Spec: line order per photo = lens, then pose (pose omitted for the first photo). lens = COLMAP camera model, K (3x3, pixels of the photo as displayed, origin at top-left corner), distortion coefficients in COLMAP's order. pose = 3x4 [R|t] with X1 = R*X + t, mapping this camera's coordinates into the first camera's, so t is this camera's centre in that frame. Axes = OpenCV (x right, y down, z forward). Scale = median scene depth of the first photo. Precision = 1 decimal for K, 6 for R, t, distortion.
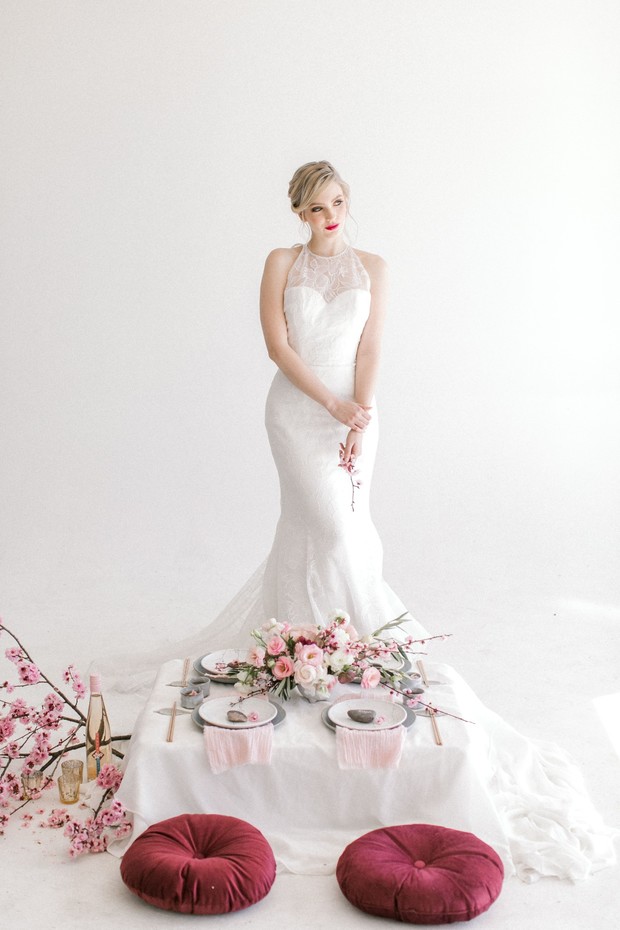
lens RADIAL K [[1236.0, 0, 310.0], [0, 1236.0, 465.0], [0, 0, 1]] dist [0.018983, 0.032780]
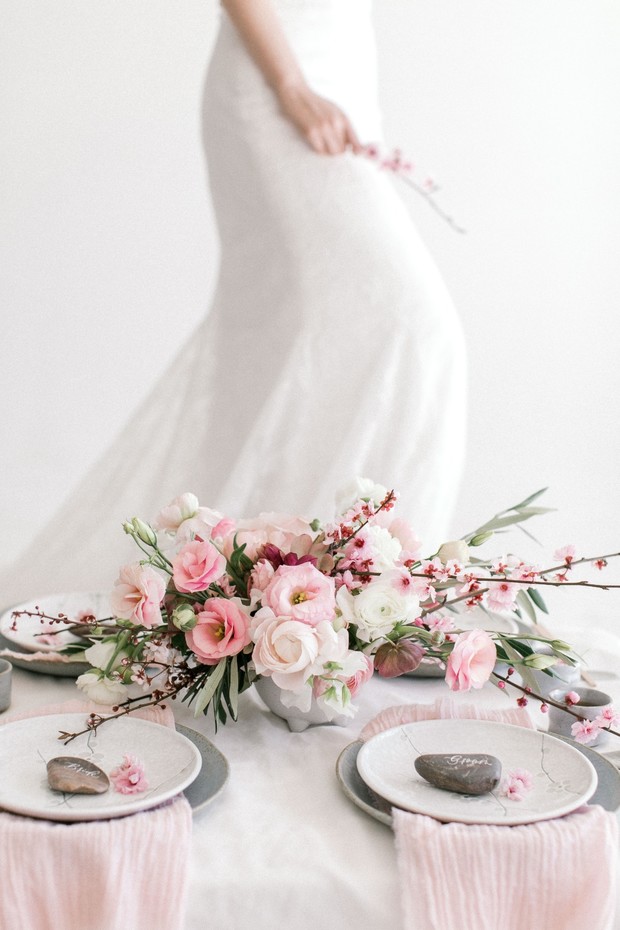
lens RADIAL K [[1236.0, 0, 310.0], [0, 1236.0, 465.0], [0, 0, 1]] dist [0.018983, 0.032780]
pose [[0.996294, 0.015624, 0.084585, -0.026150], [-0.015727, 0.999876, 0.000558, 0.116793], [-0.084566, -0.001886, 0.996416, 0.651240]]
